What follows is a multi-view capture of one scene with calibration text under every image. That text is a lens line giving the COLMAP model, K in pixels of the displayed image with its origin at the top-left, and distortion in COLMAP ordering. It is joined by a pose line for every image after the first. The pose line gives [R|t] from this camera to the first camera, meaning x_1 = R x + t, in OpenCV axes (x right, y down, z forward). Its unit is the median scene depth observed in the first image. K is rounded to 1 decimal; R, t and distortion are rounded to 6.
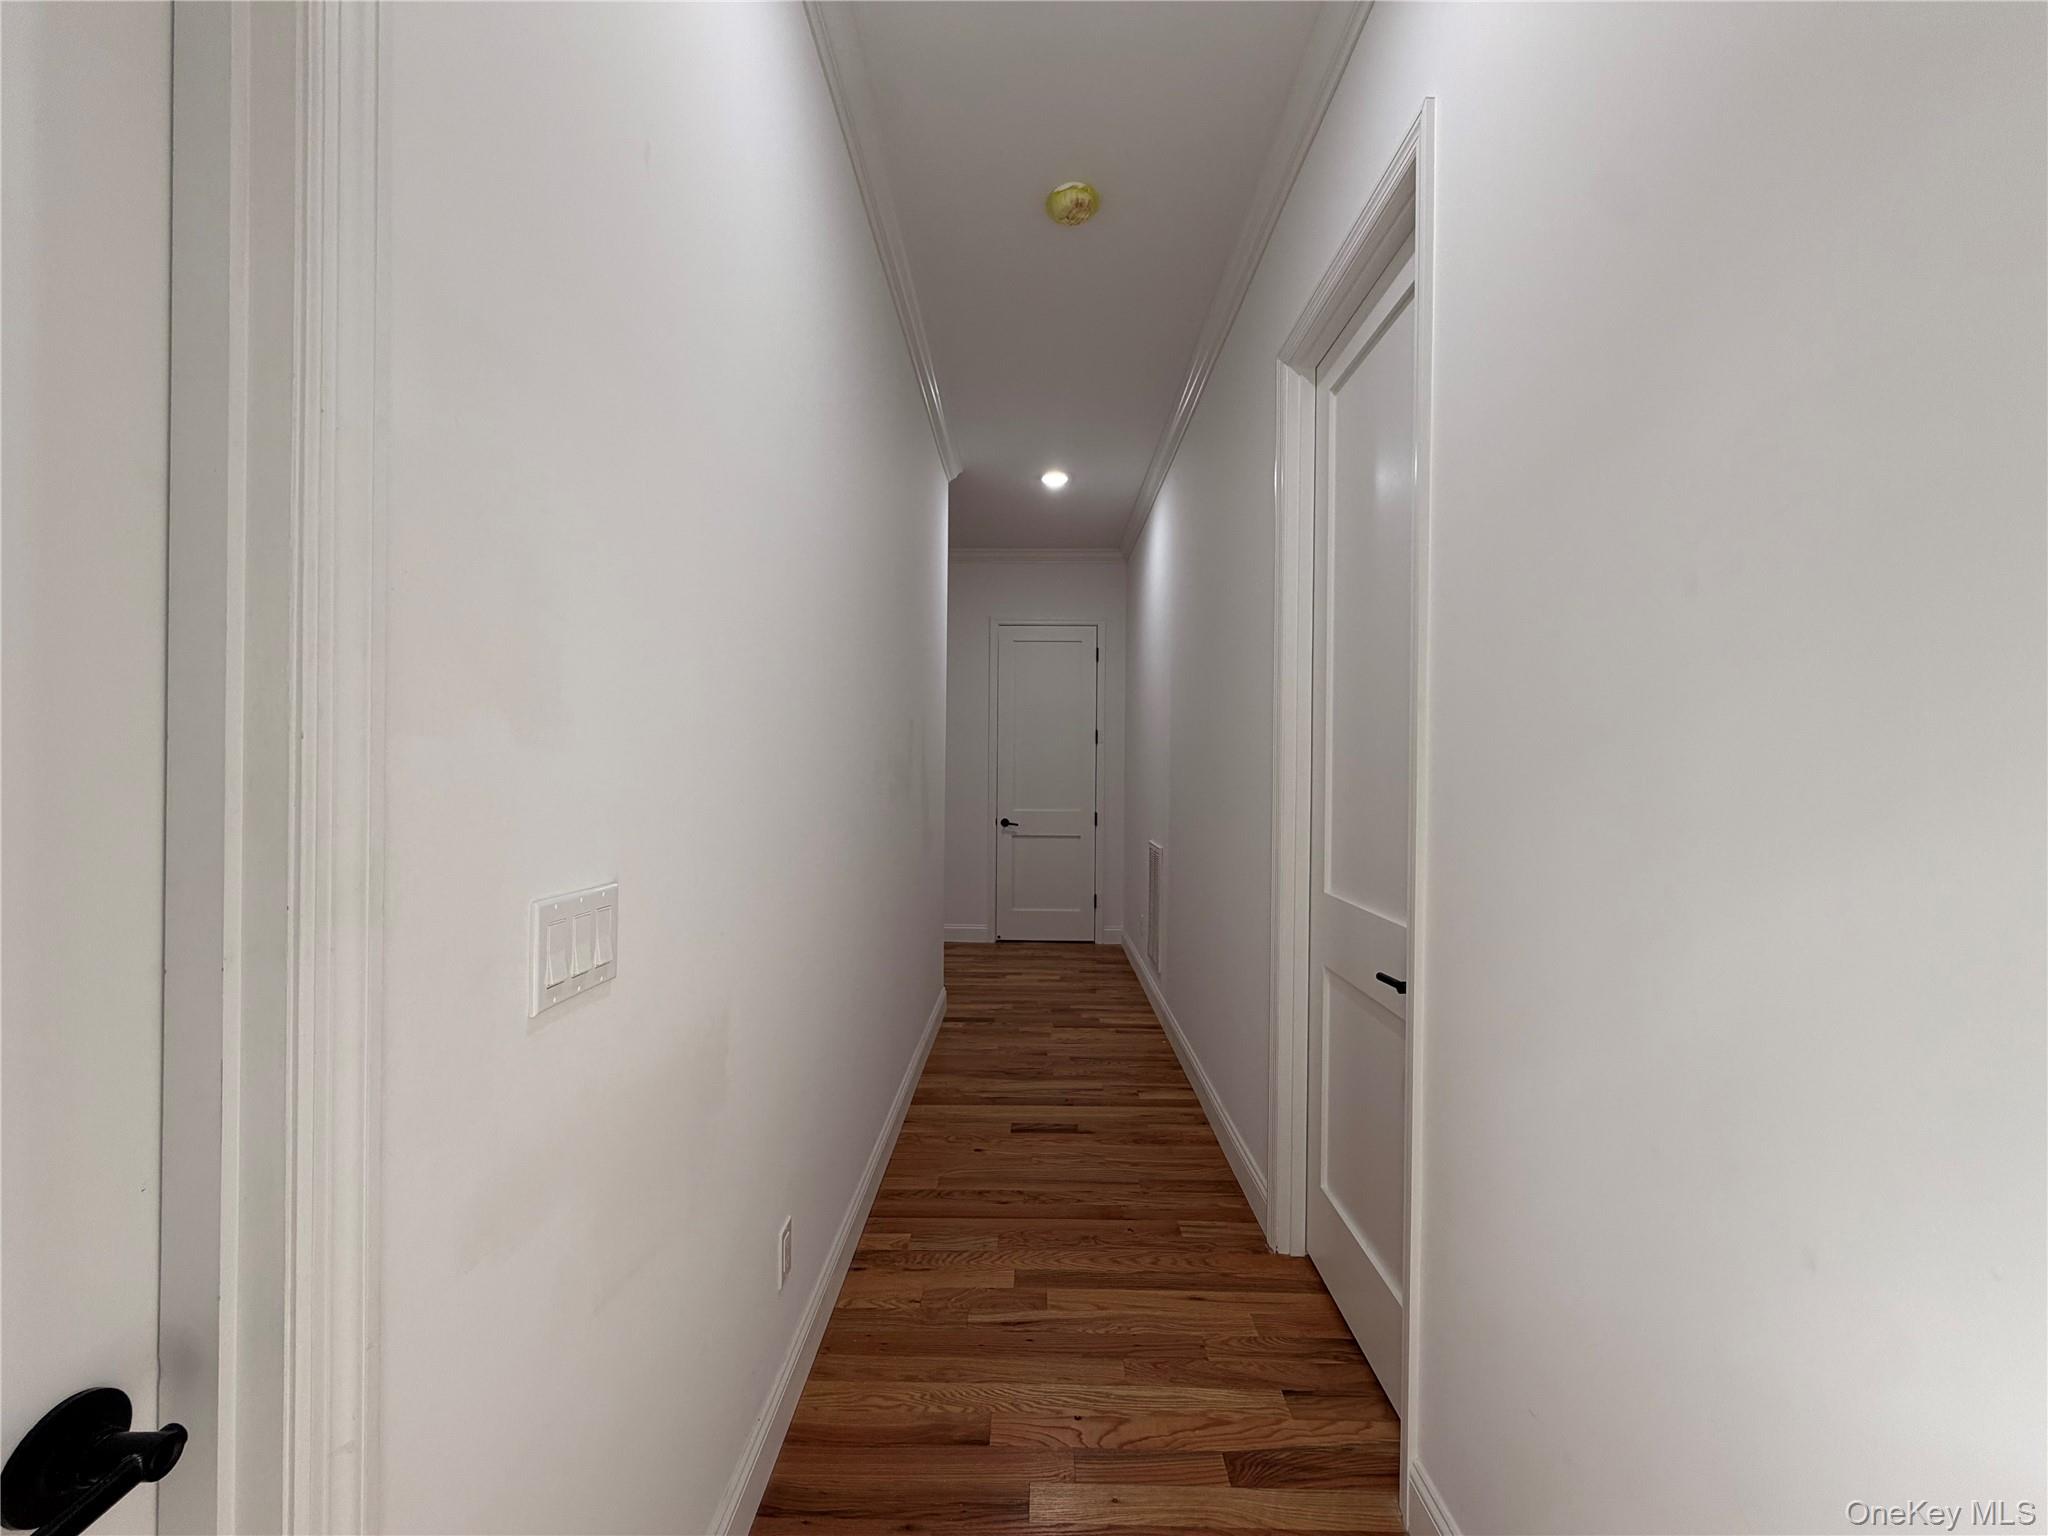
lens RADIAL K [[817.0, 0, 1017.2], [0, 817.0, 769.5], [0, 0, 1]] dist [0.000167, 0.000112]
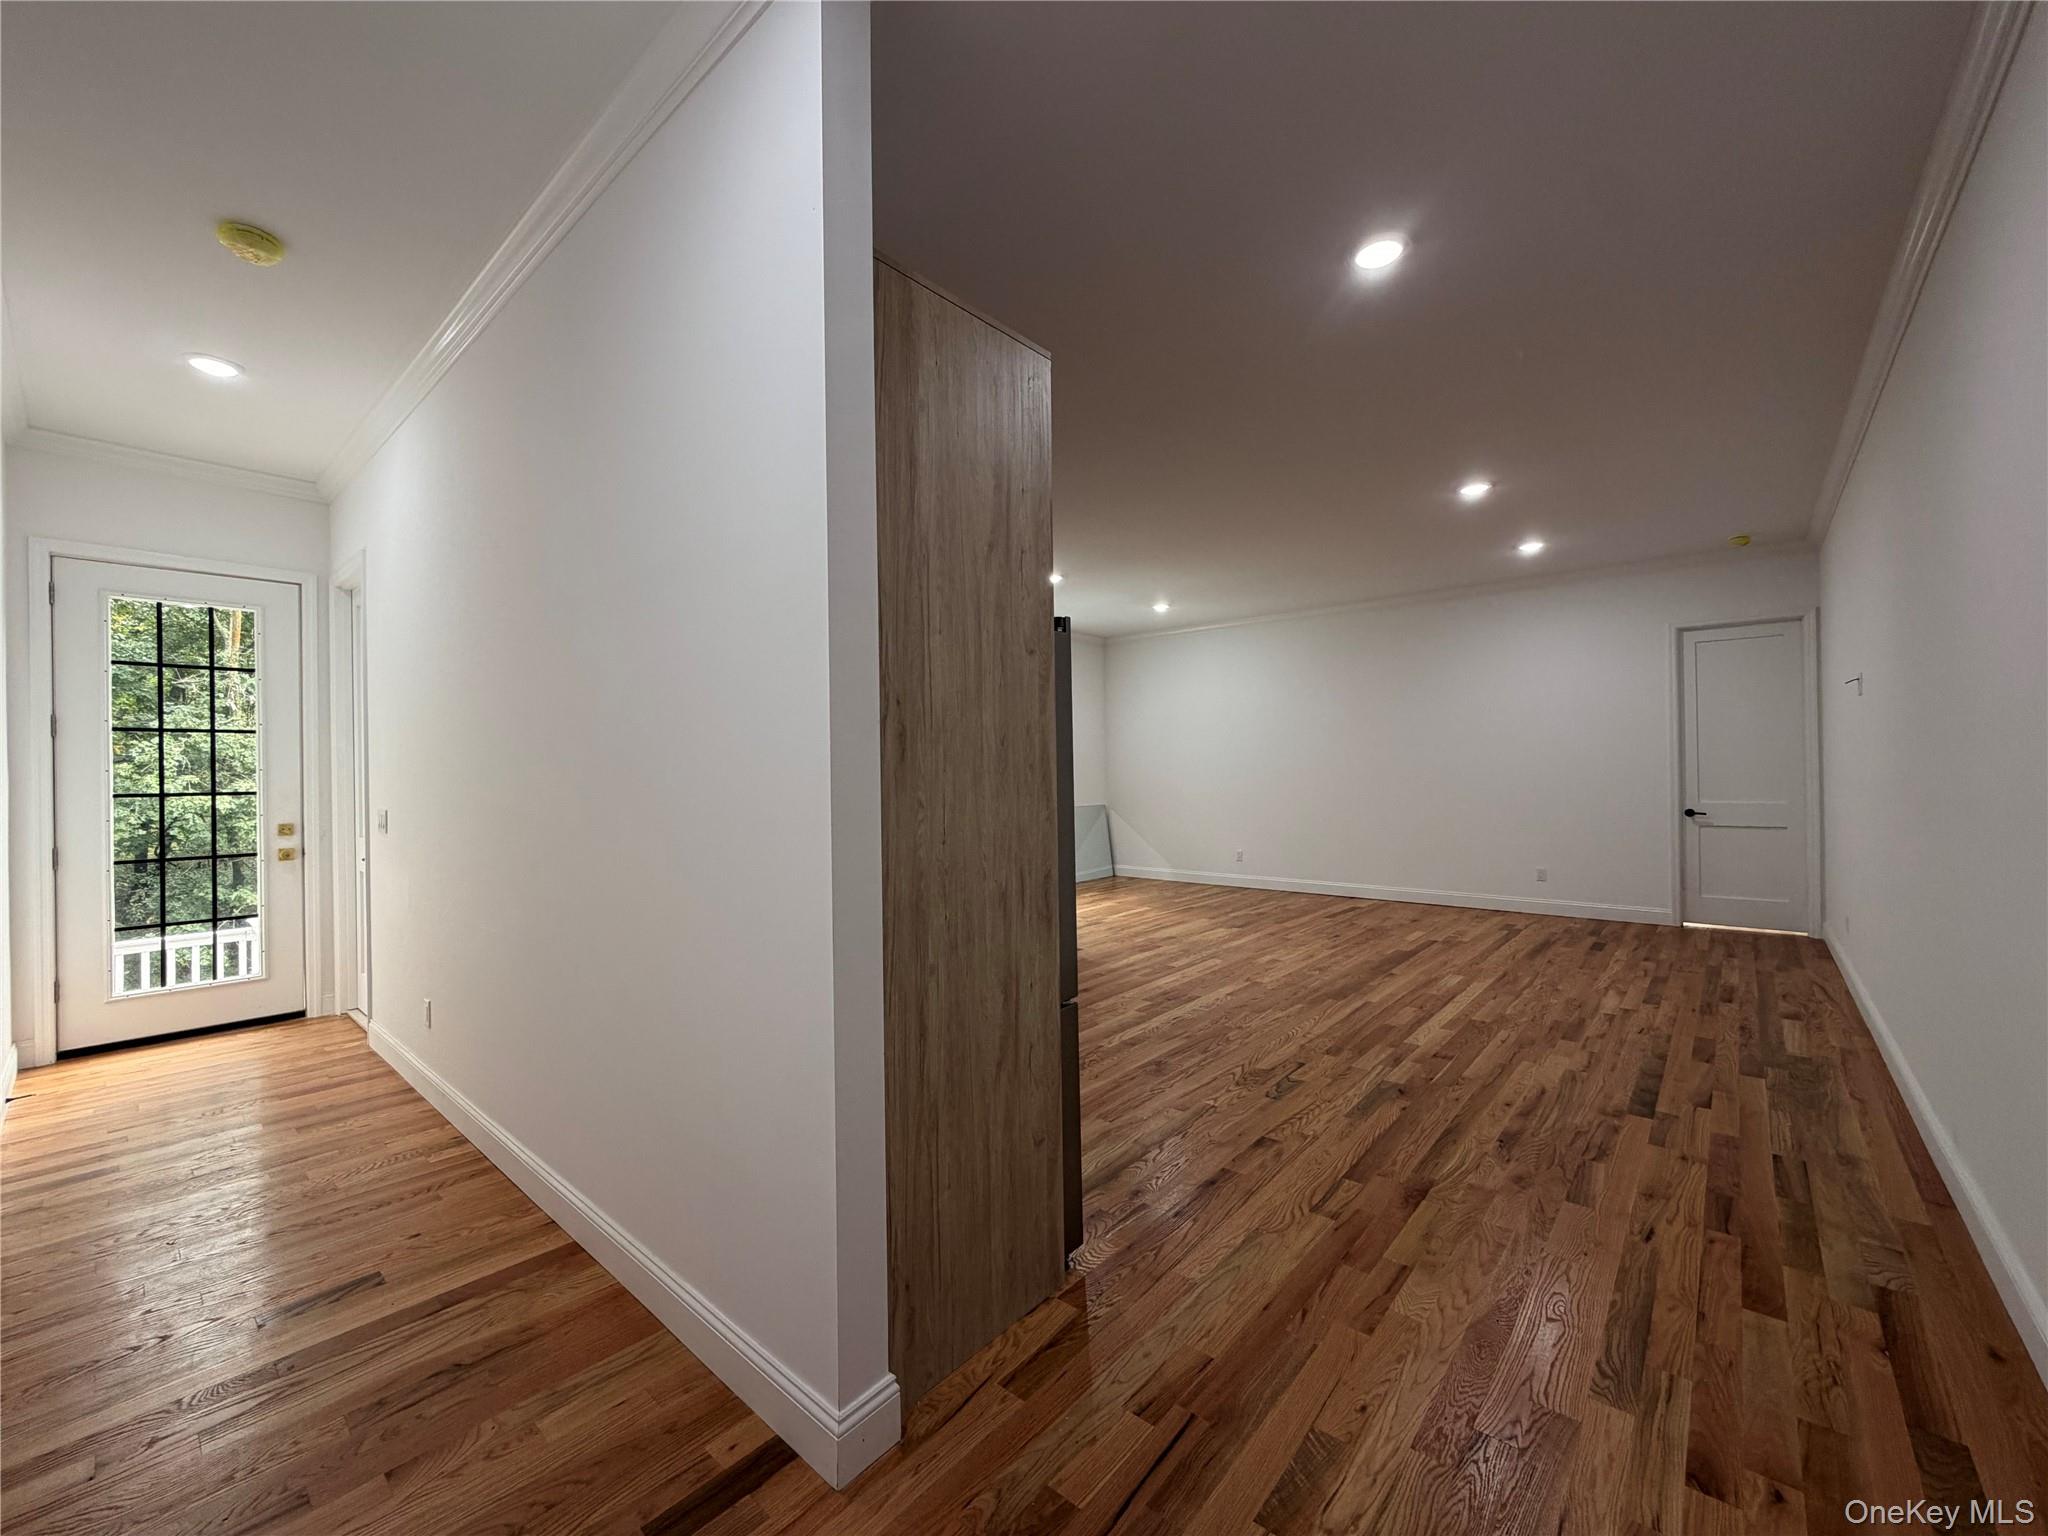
lens RADIAL K [[817.0, 0, 1017.2], [0, 817.0, 769.5], [0, 0, 1]] dist [0.000167, 0.000112]
pose [[-0.643664, -0.001907, -0.765306, 0.145754], [0.005519, 0.999959, -0.007134, -0.001022], [0.765288, -0.008816, -0.643627, 1.492932]]
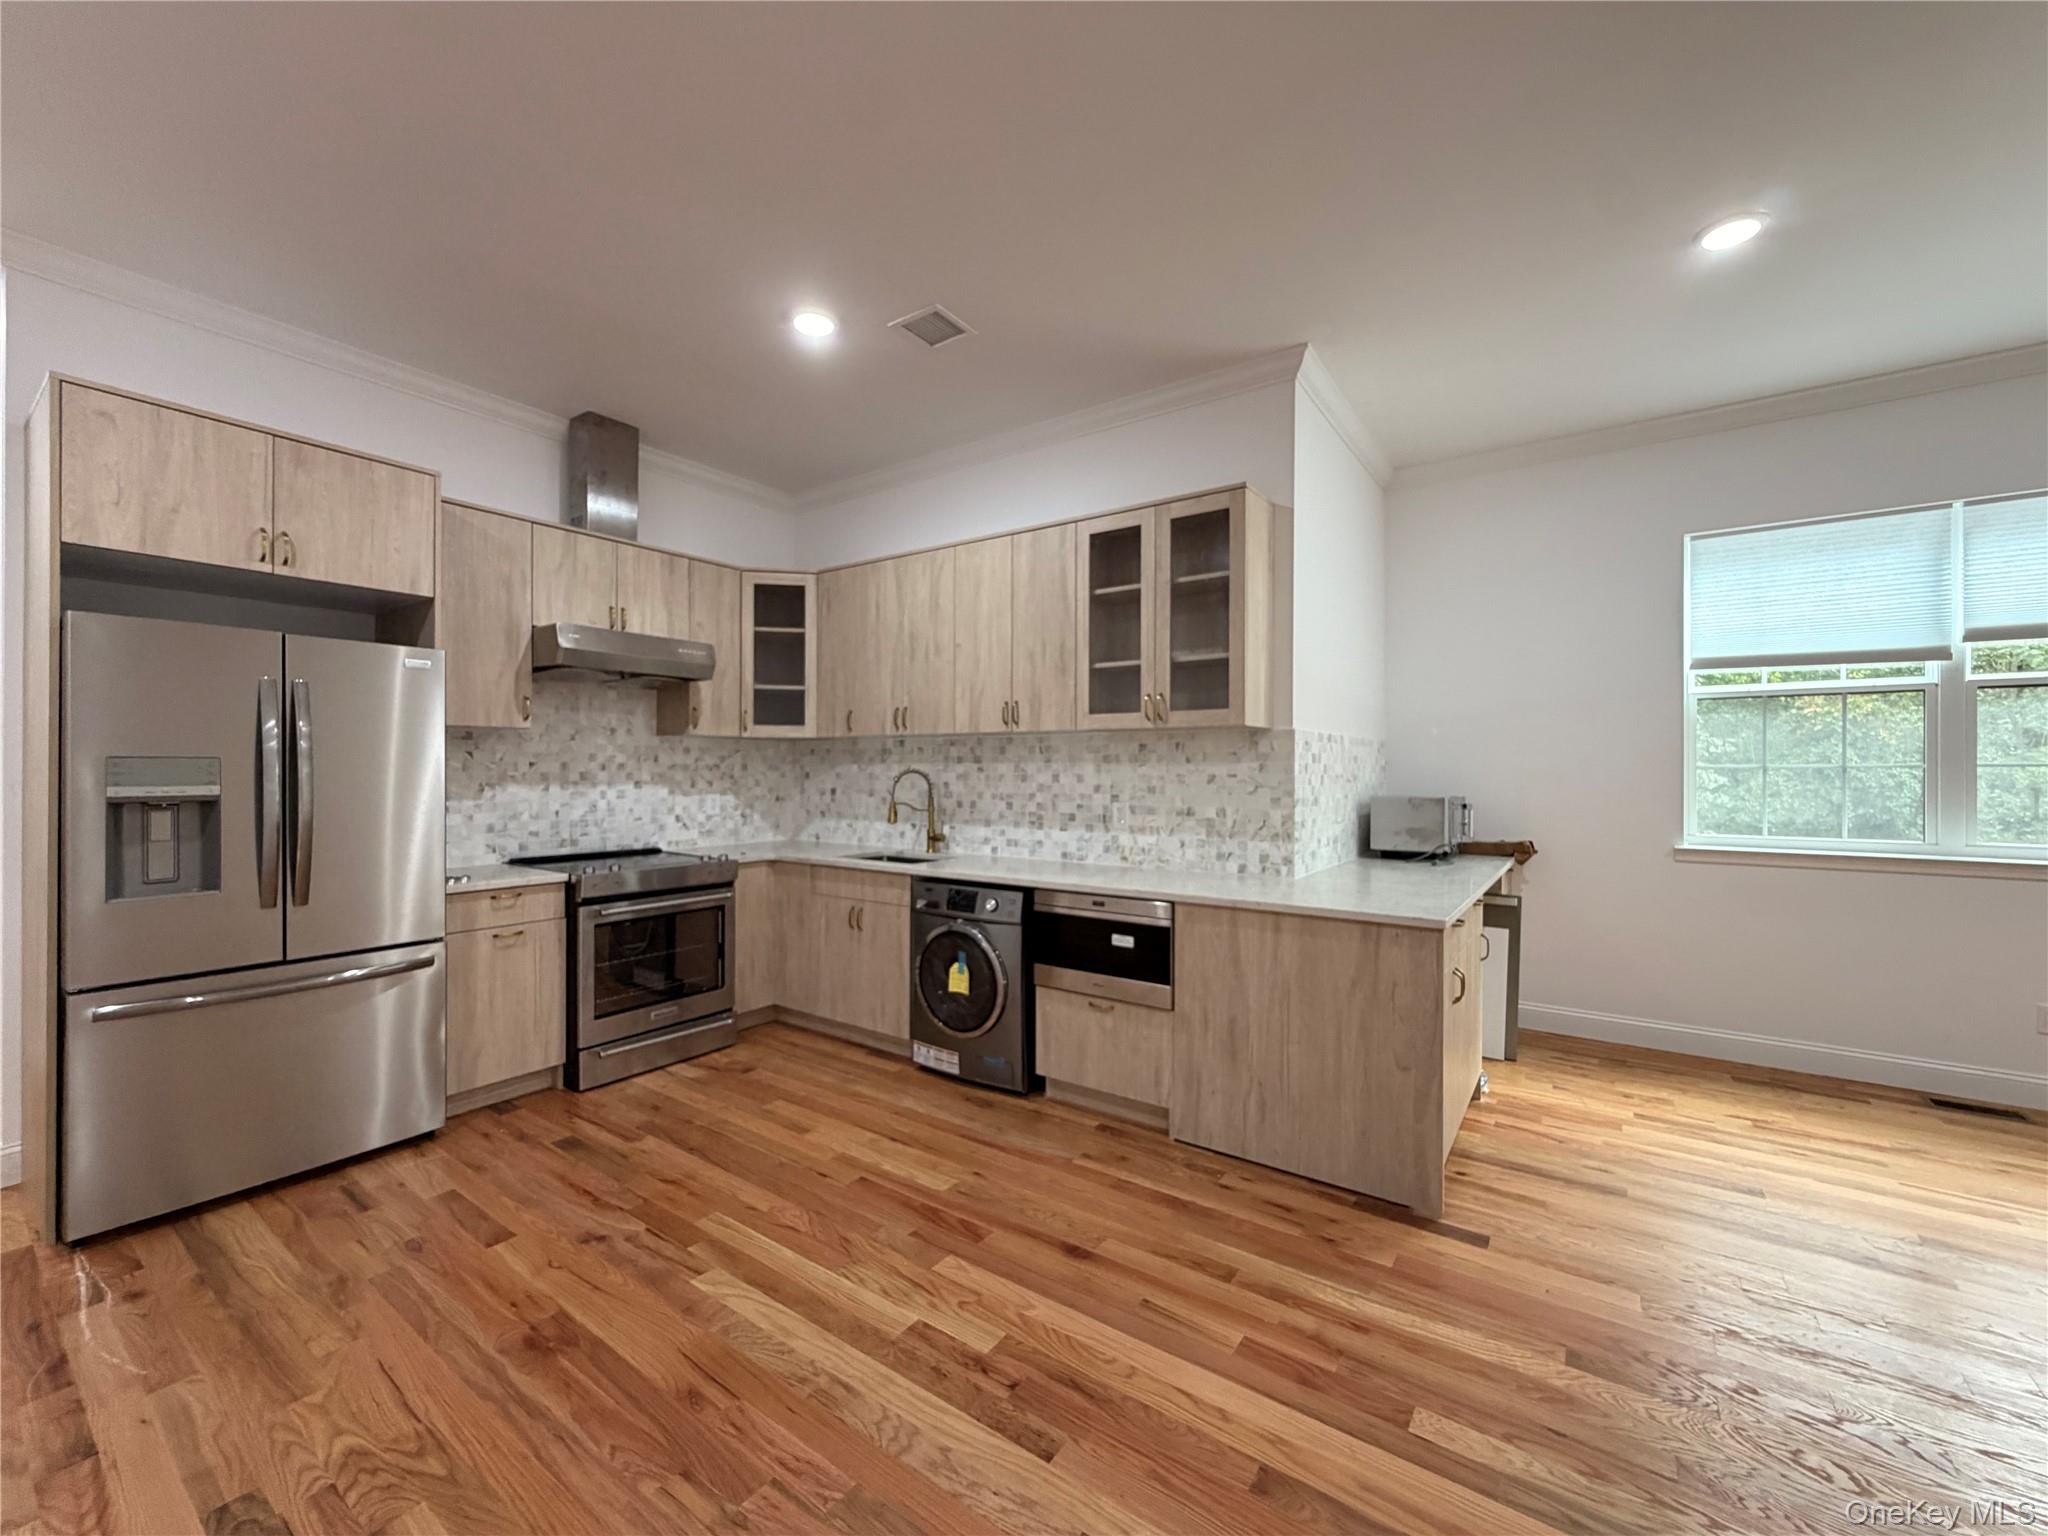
lens RADIAL K [[817.0, 0, 1017.2], [0, 817.0, 769.5], [0, 0, 1]] dist [0.000167, 0.000112]
pose [[-0.825389, -0.012035, 0.564436, -1.205879], [-0.009879, 0.999928, 0.006875, -0.009578], [-0.564478, 0.000098, -0.825448, 1.247693]]
